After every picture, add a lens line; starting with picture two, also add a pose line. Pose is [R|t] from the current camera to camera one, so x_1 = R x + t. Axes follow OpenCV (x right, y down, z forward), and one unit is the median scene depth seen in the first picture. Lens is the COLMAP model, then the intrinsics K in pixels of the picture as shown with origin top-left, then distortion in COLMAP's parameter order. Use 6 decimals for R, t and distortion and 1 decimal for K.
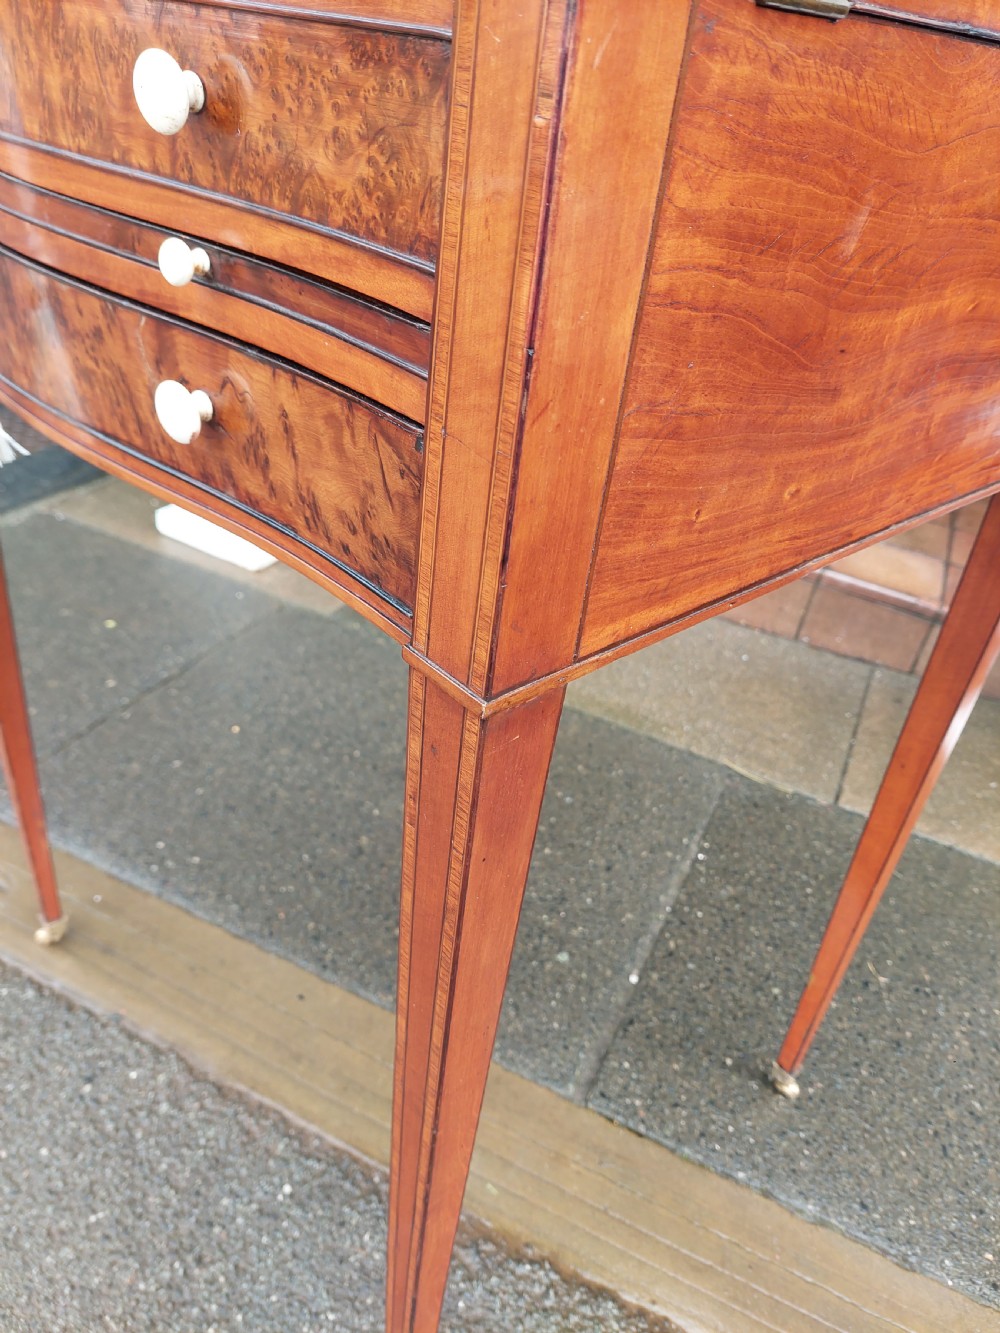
lens RADIAL K [[978.1, 0, 494.4], [0, 978.1, 675.9], [0, 0, 1]] dist [0.032576, -0.047712]
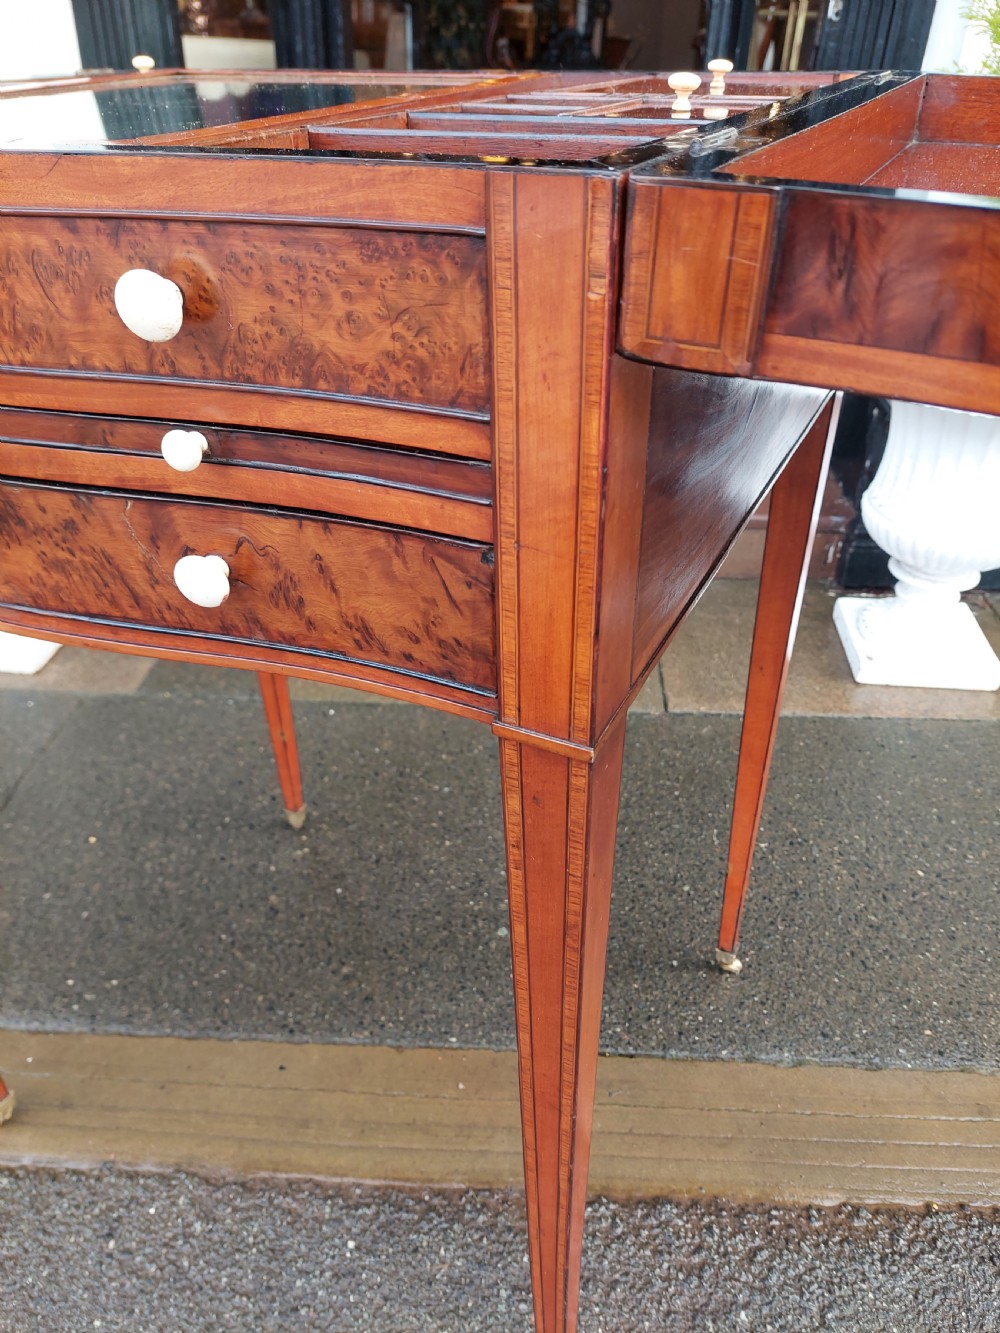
lens RADIAL K [[978.5, 0, 493.3], [0, 978.5, 677.4], [0, 0, 1]] dist [0.030583, -0.030372]
pose [[0.919637, -0.313343, 0.236819, -0.326452], [0.307079, 0.949537, 0.063887, -0.146460], [-0.244887, 0.013970, 0.969451, -0.098423]]
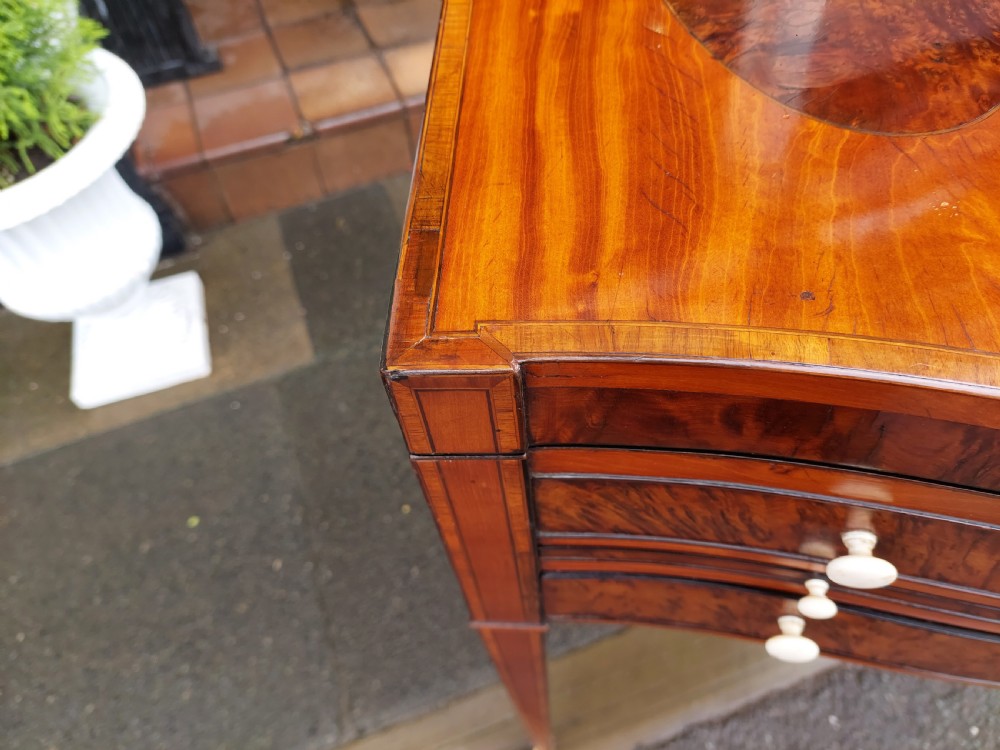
lens RADIAL K [[748.2, 0, 500.0], [0, 748.2, 375.0], [0, 0, 1]] dist [0.007104, -0.027251]
pose [[0.684259, -0.681789, 0.258752, -1.217405], [0.520826, 0.705257, 0.480991, -1.643506], [-0.510422, -0.194358, 0.837672, 0.986990]]
